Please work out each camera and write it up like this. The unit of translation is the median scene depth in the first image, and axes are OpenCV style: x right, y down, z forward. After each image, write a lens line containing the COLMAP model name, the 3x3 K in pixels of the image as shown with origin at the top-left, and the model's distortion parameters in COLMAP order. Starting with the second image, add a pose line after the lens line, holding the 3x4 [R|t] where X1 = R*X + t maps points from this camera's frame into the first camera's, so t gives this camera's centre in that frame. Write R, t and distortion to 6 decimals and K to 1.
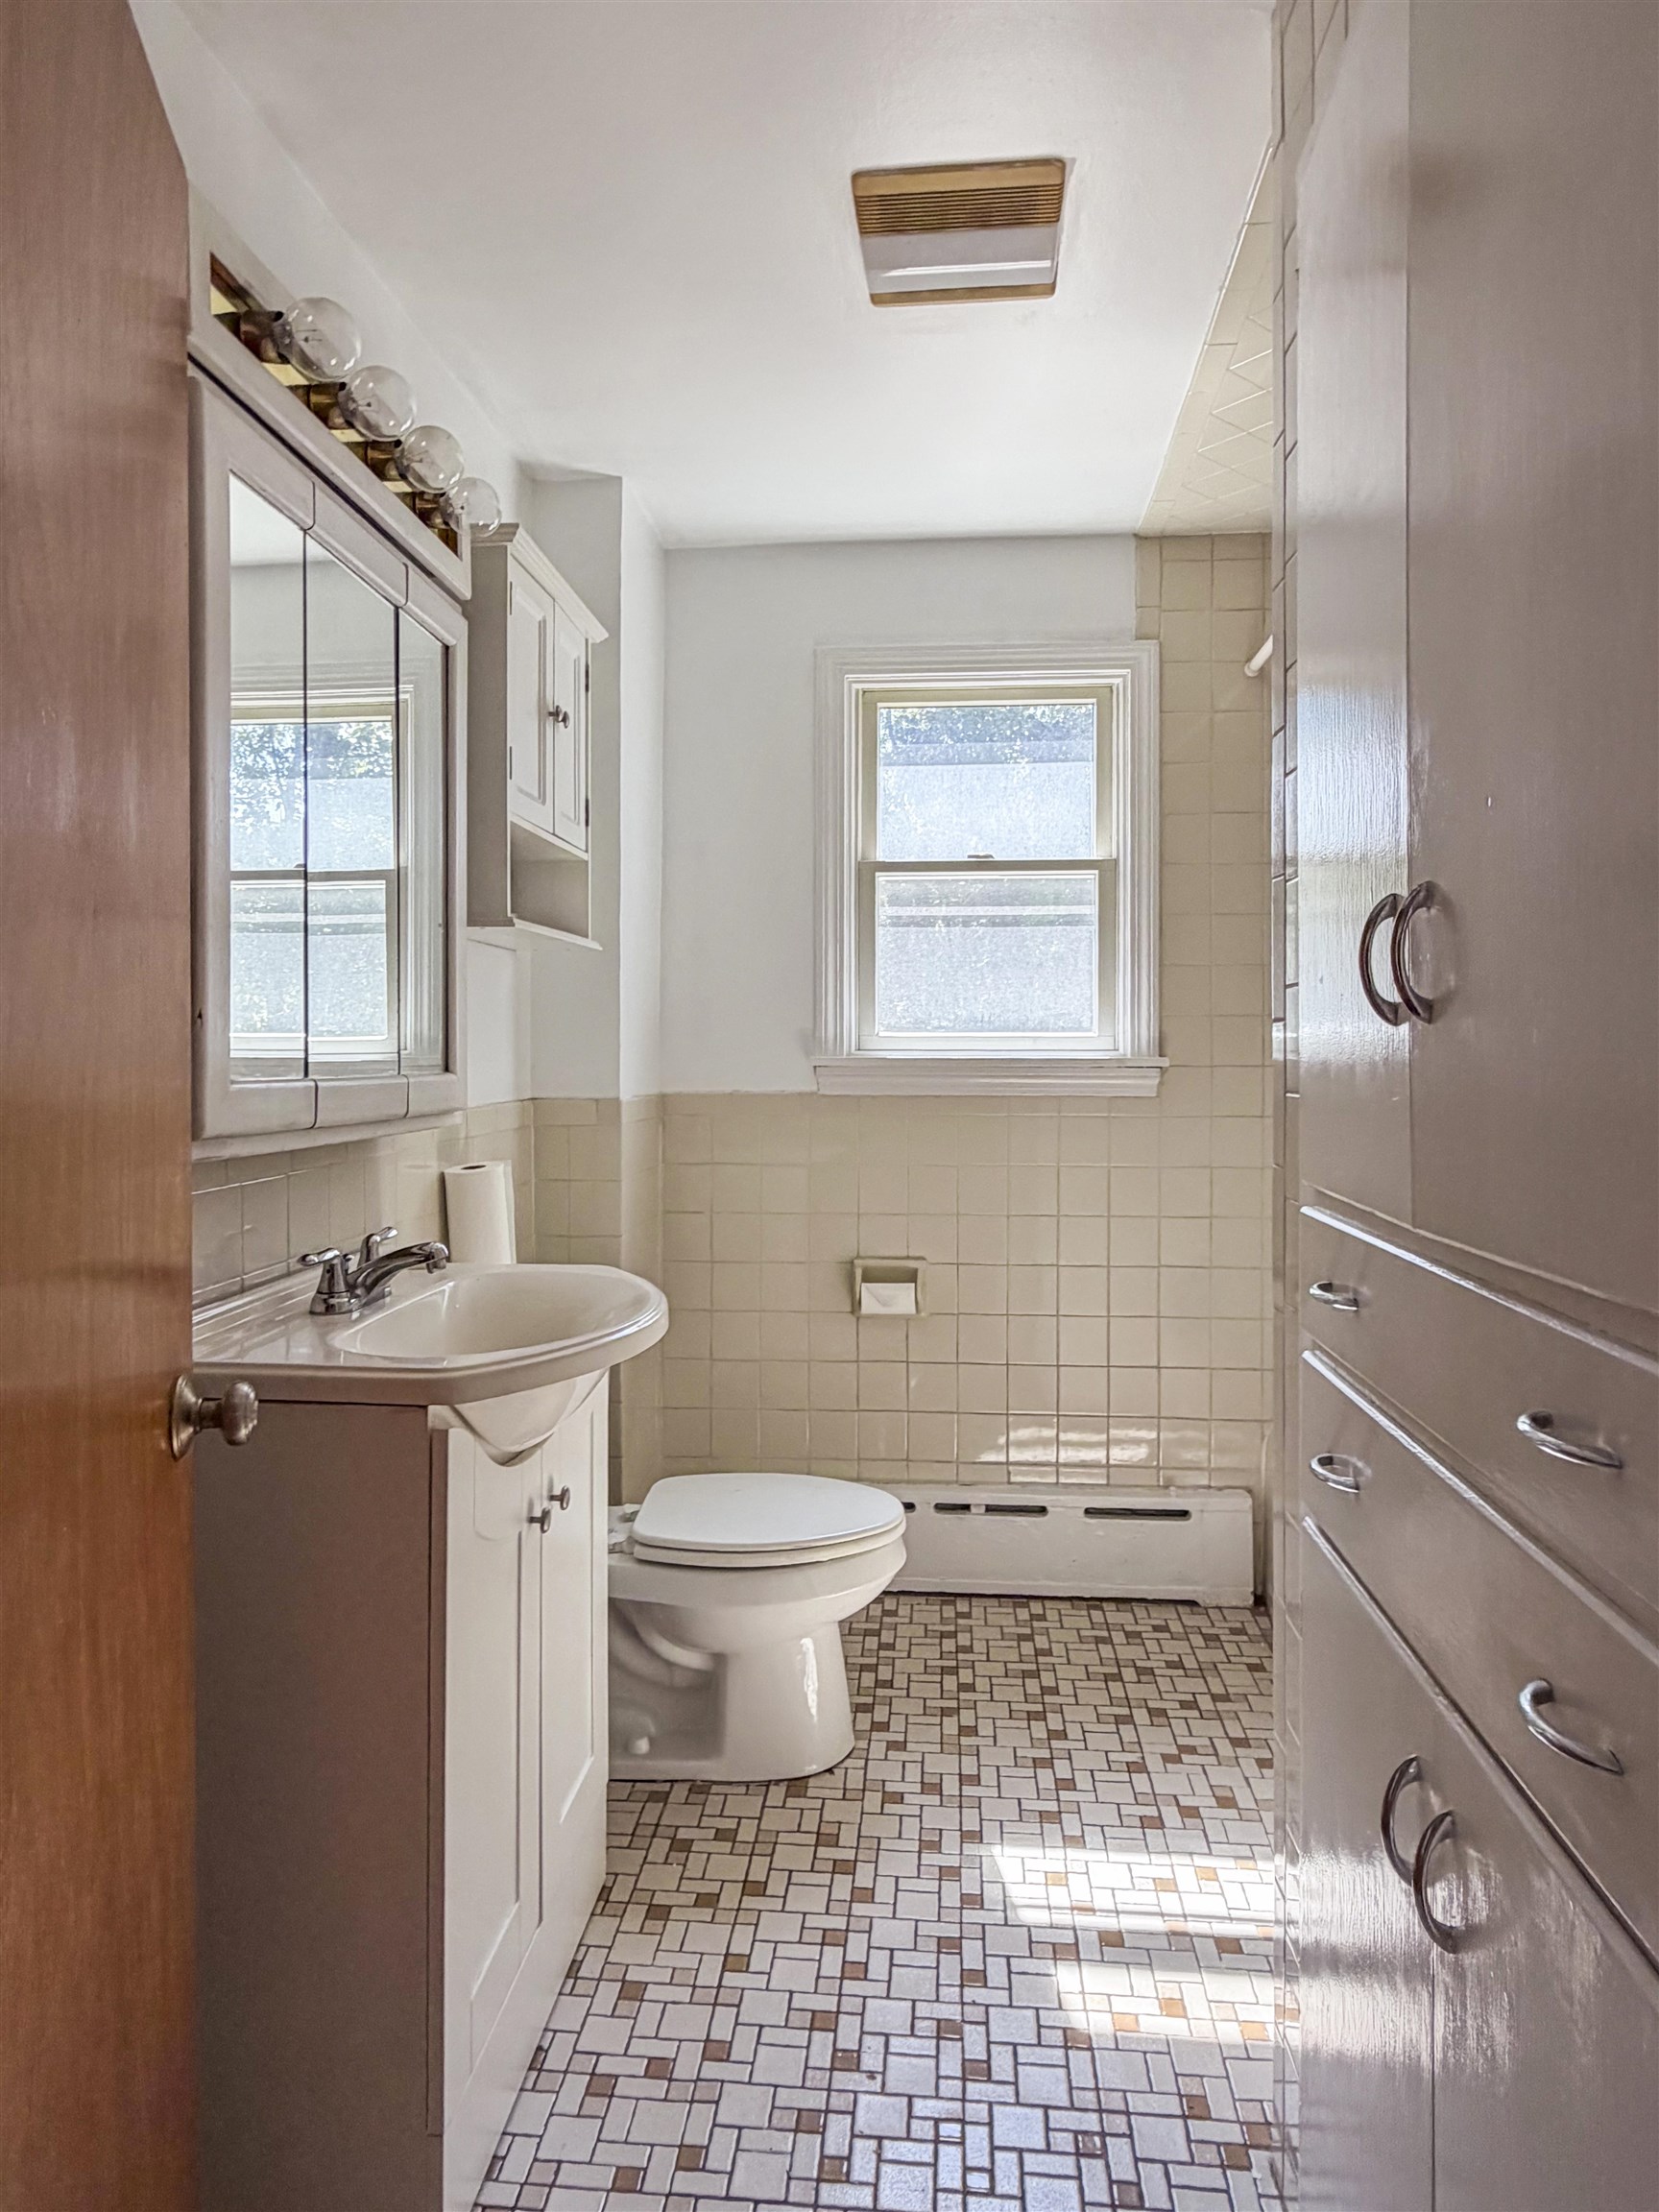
lens RADIAL K [[1271.7, 0, 832.0], [0, 1271.7, 1060.6], [0, 0, 1]] dist [0.005827, -0.001296]
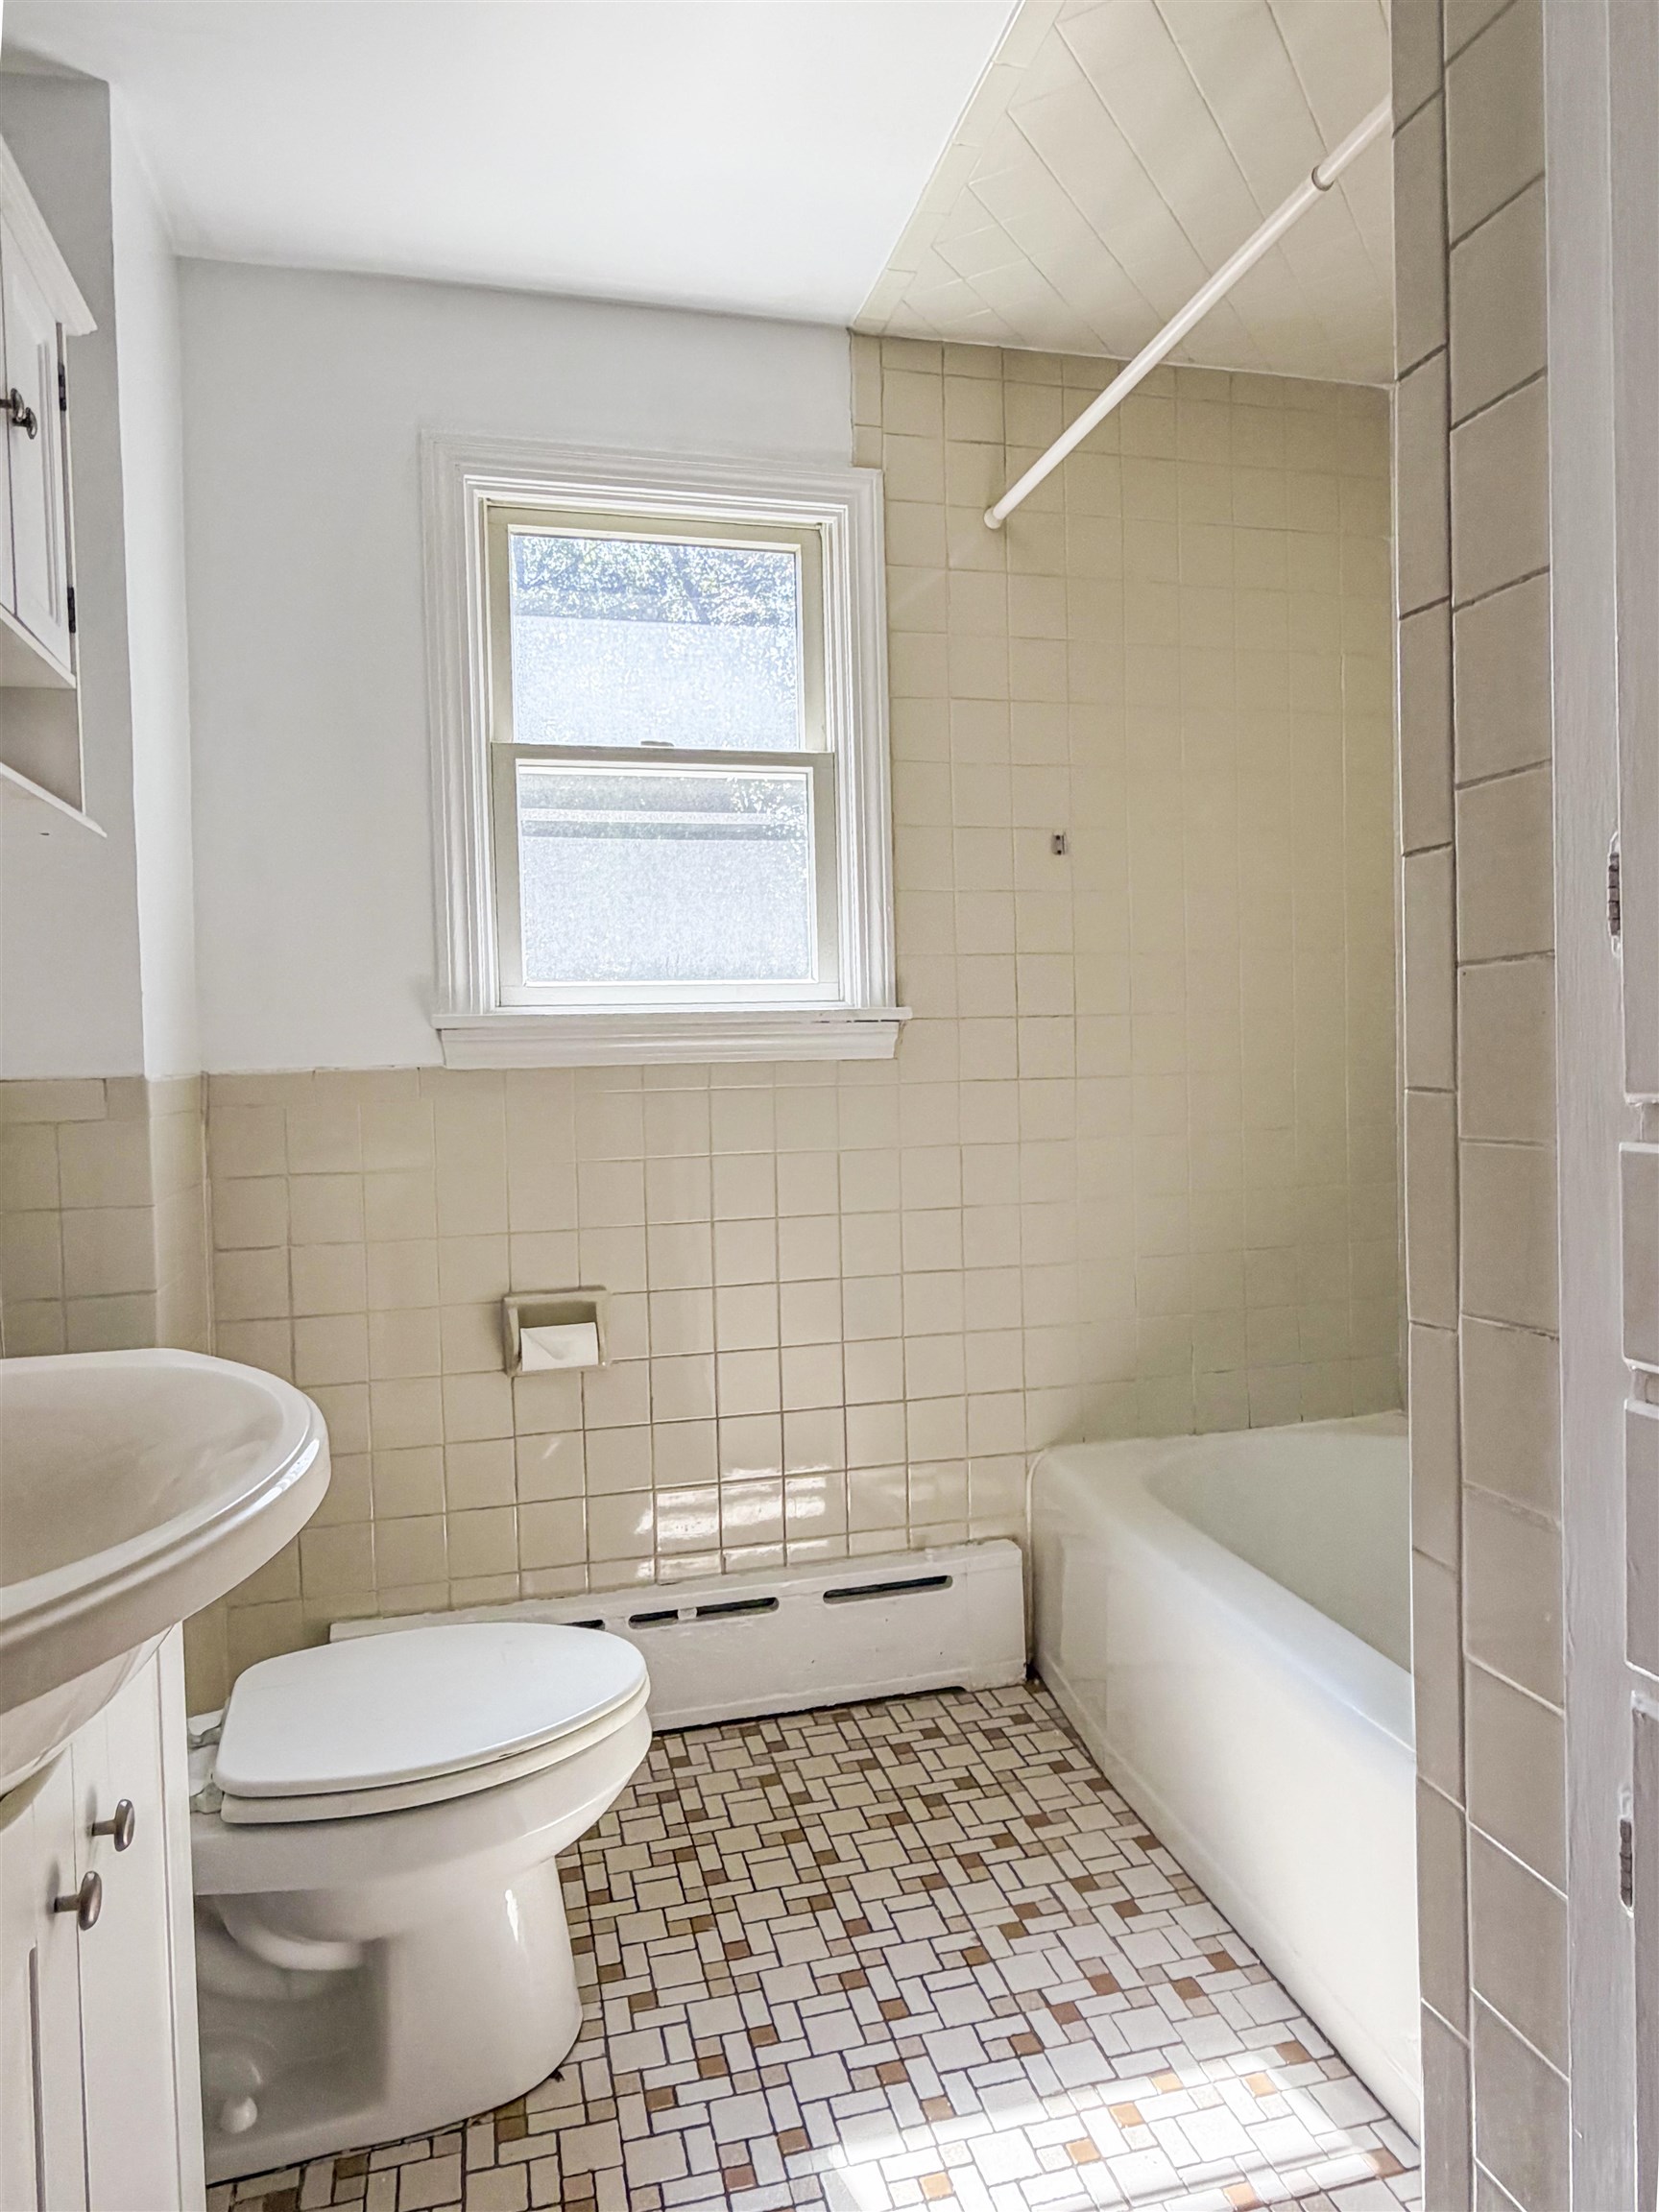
lens RADIAL K [[1327.7, 0, 792.1], [0, 1327.7, 1099.0], [0, 0, 1]] dist [0.002048, 0.001599]
pose [[0.946303, -0.034964, 0.321384, -0.072723], [0.028557, 0.999289, 0.024631, 0.033315], [-0.322016, -0.014130, 0.946629, 0.259441]]
